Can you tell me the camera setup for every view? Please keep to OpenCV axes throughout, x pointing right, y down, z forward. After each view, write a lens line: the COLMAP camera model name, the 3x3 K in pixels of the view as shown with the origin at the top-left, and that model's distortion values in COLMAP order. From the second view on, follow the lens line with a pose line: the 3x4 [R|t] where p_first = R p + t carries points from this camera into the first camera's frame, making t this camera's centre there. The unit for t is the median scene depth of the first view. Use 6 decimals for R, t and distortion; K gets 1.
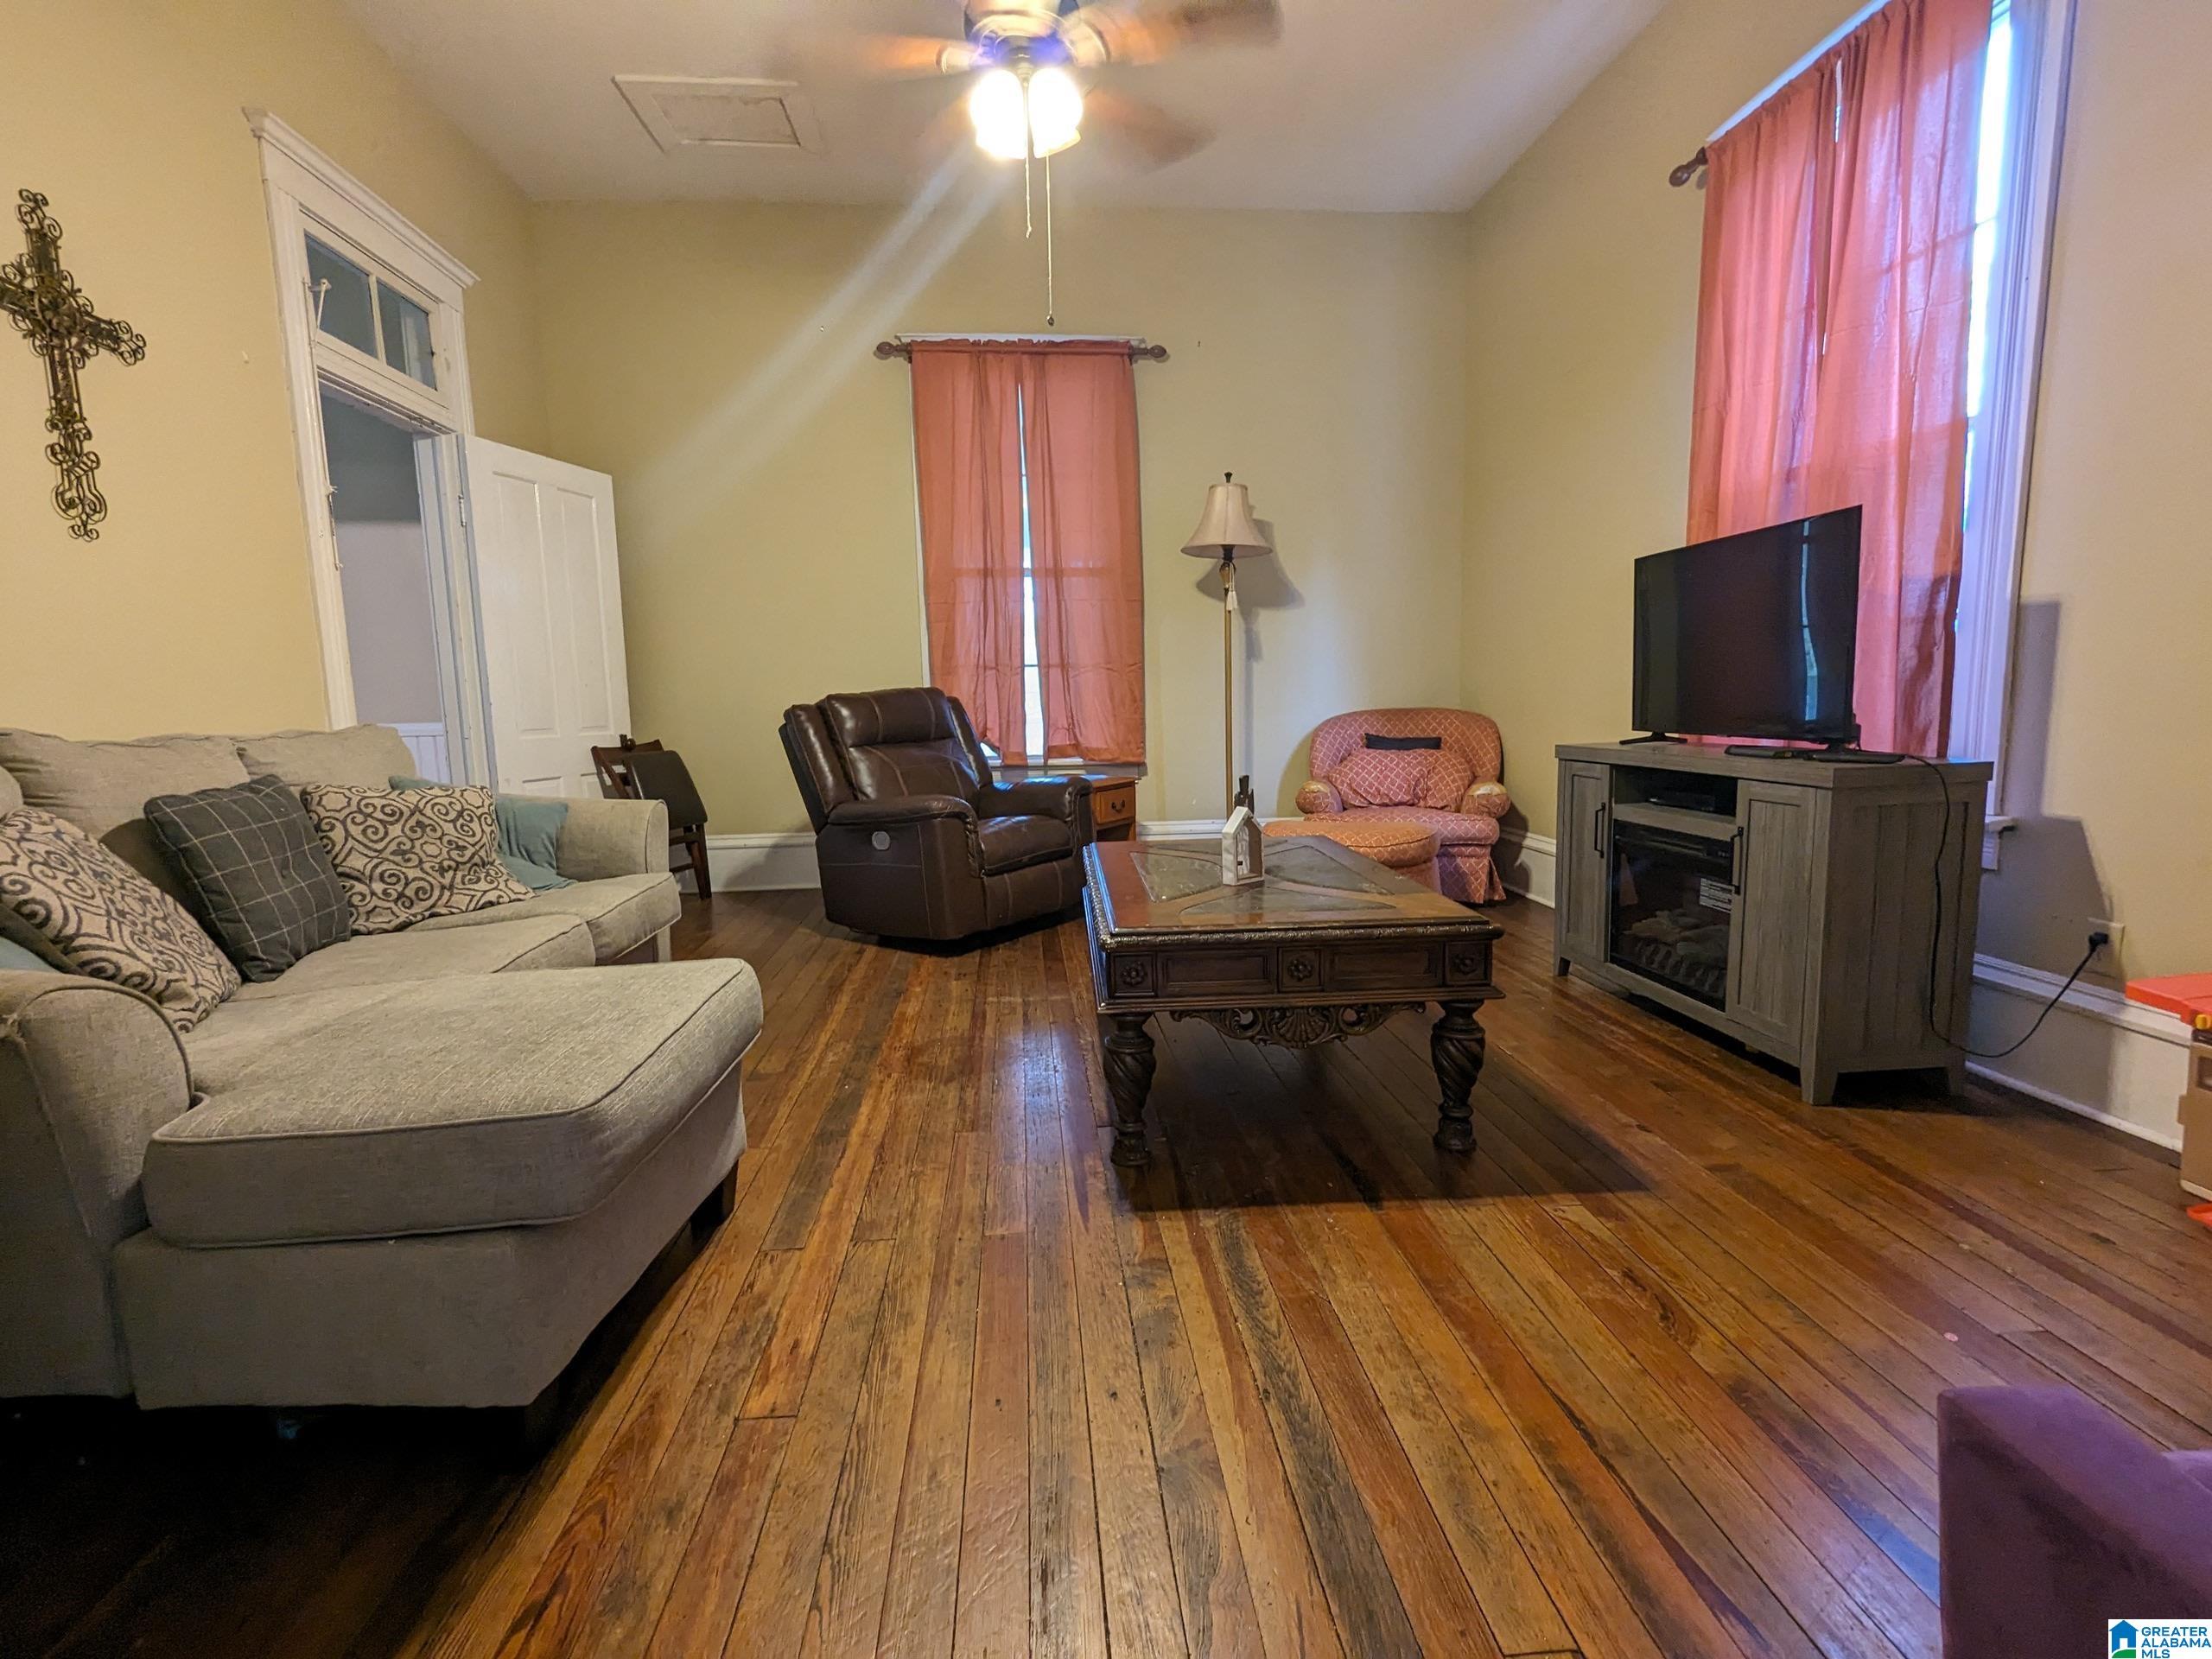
lens RADIAL K [[1053.4, 0, 1109.5], [0, 1053.4, 830.3], [0, 0, 1]] dist [0.002504, 0.000691]
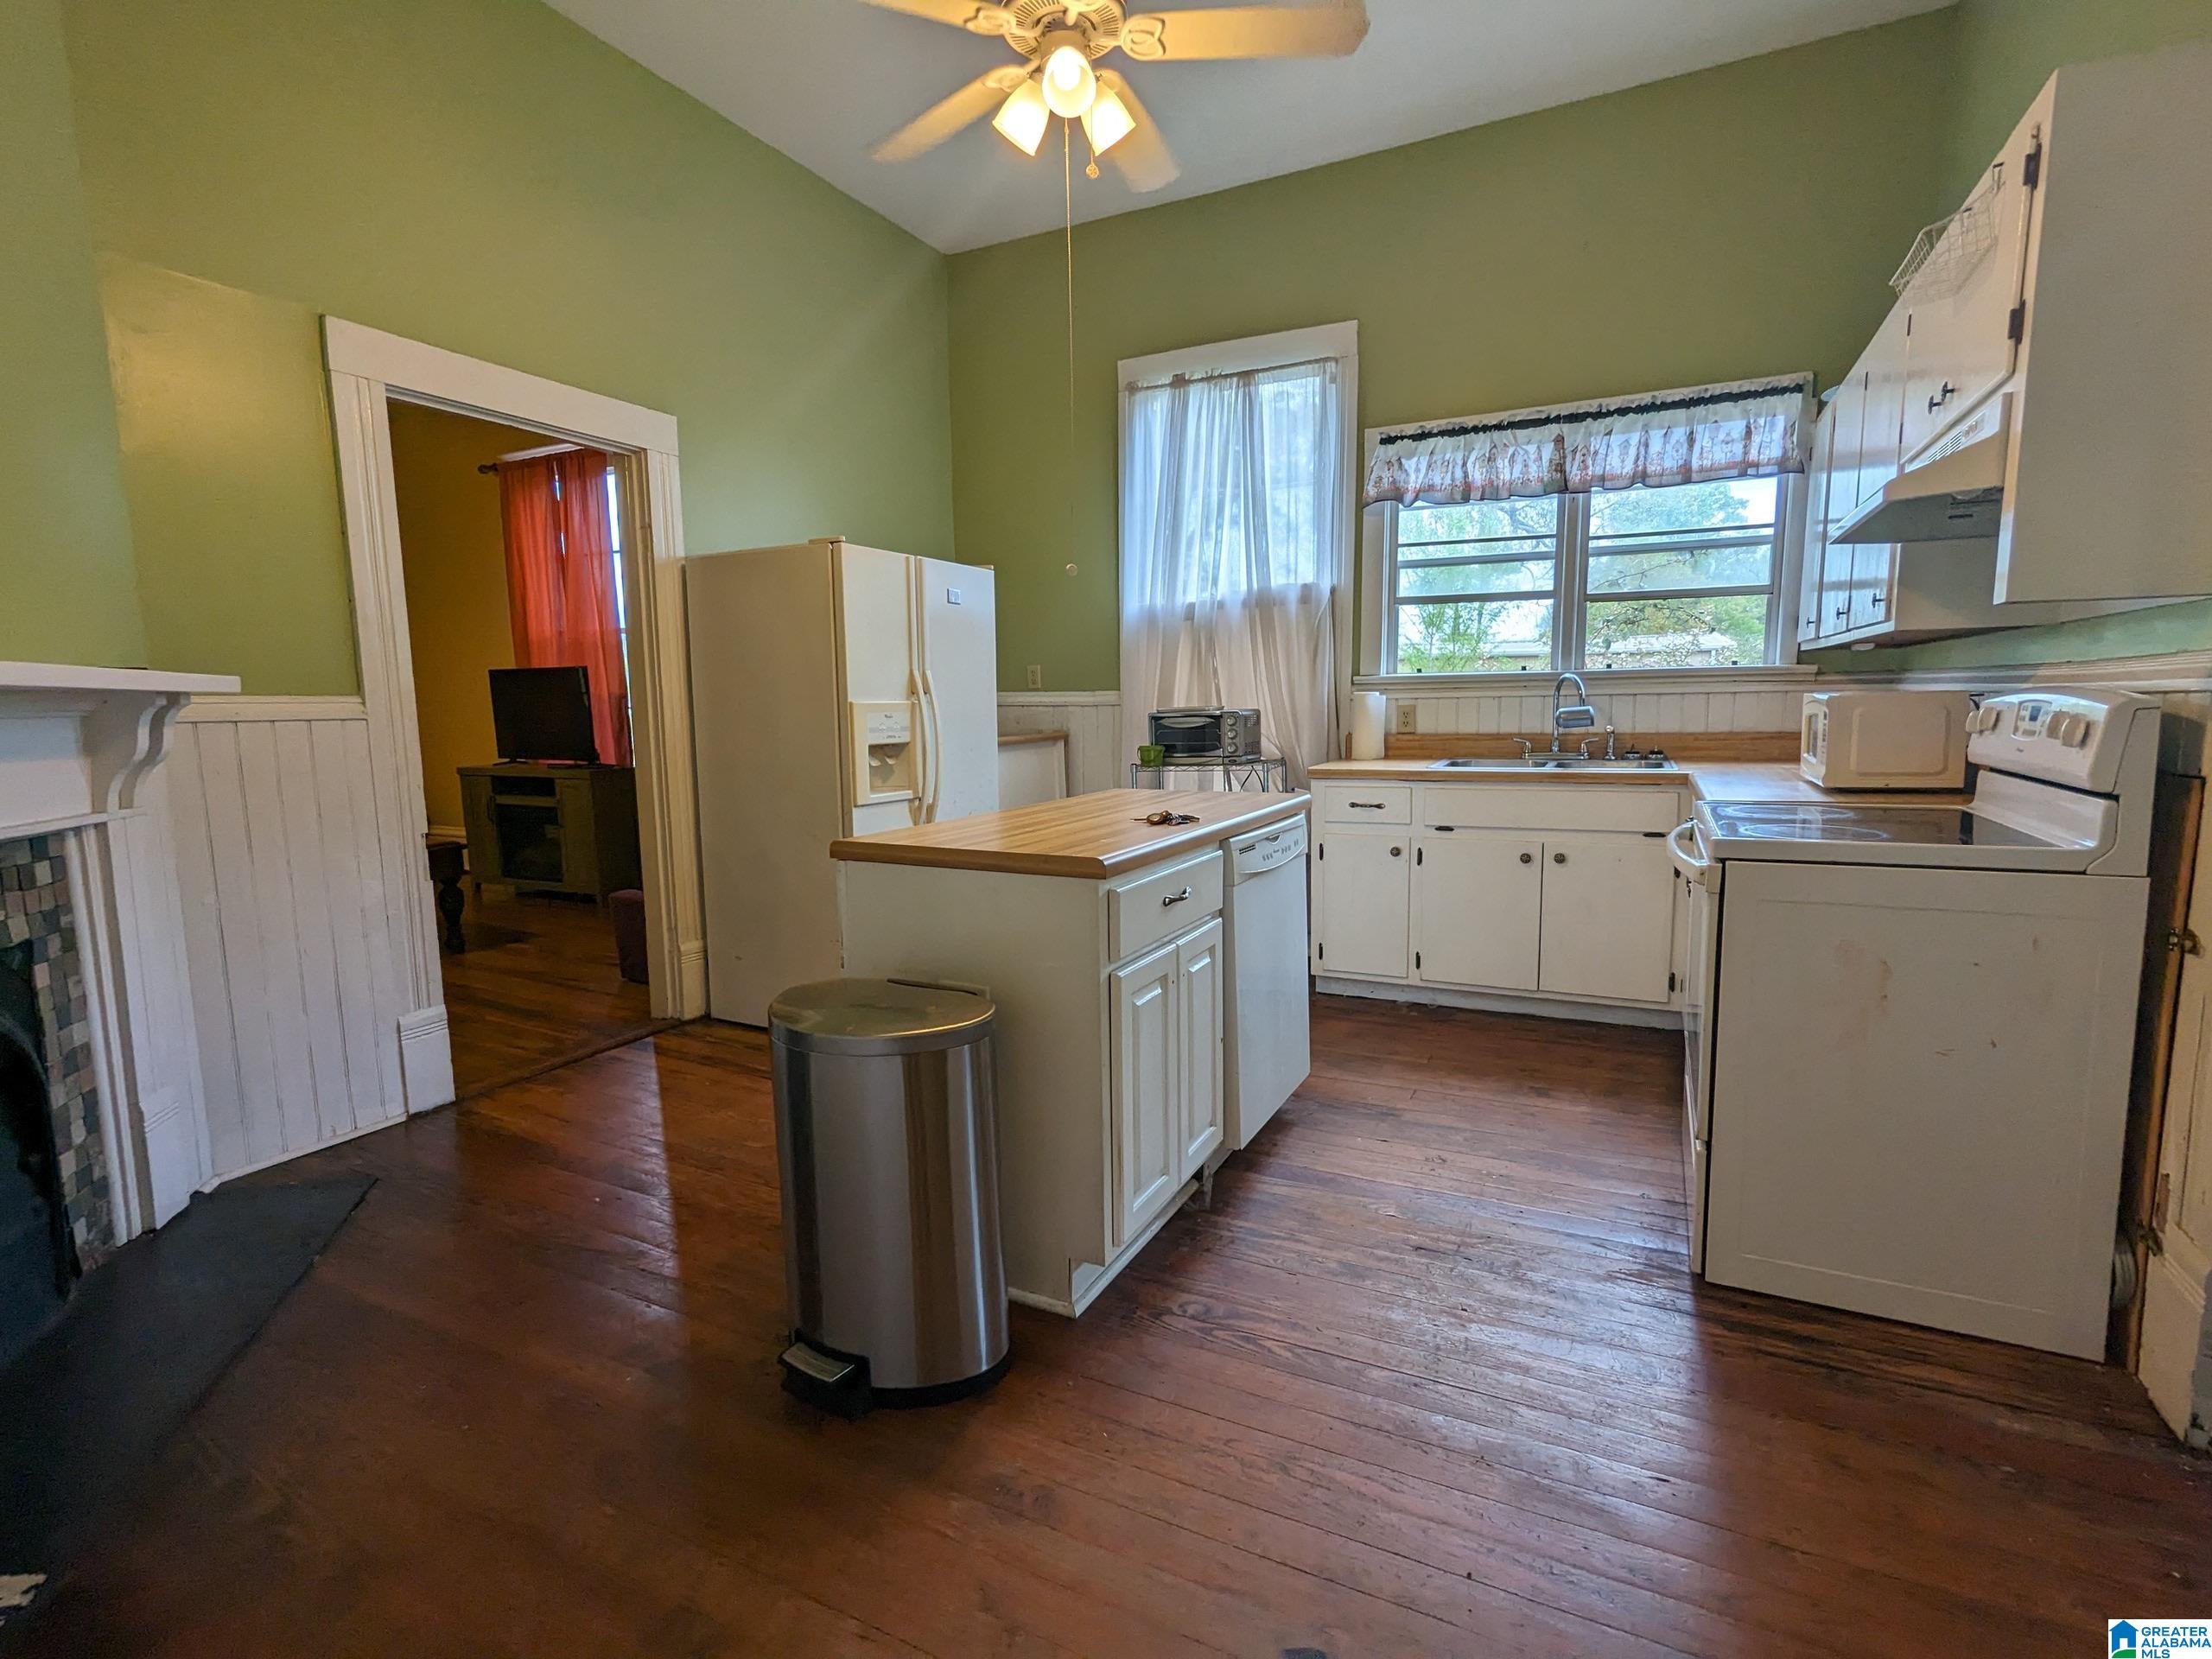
lens RADIAL K [[1053.4, 0, 1108.3], [0, 1053.4, 828.7], [0, 0, 1]] dist [0.002504, 0.000691]
pose [[0.523830, -0.095909, 0.846406, -0.662078], [0.110476, 0.992898, 0.044136, 0.084097], [-0.844628, 0.070388, 0.530706, -1.118942]]
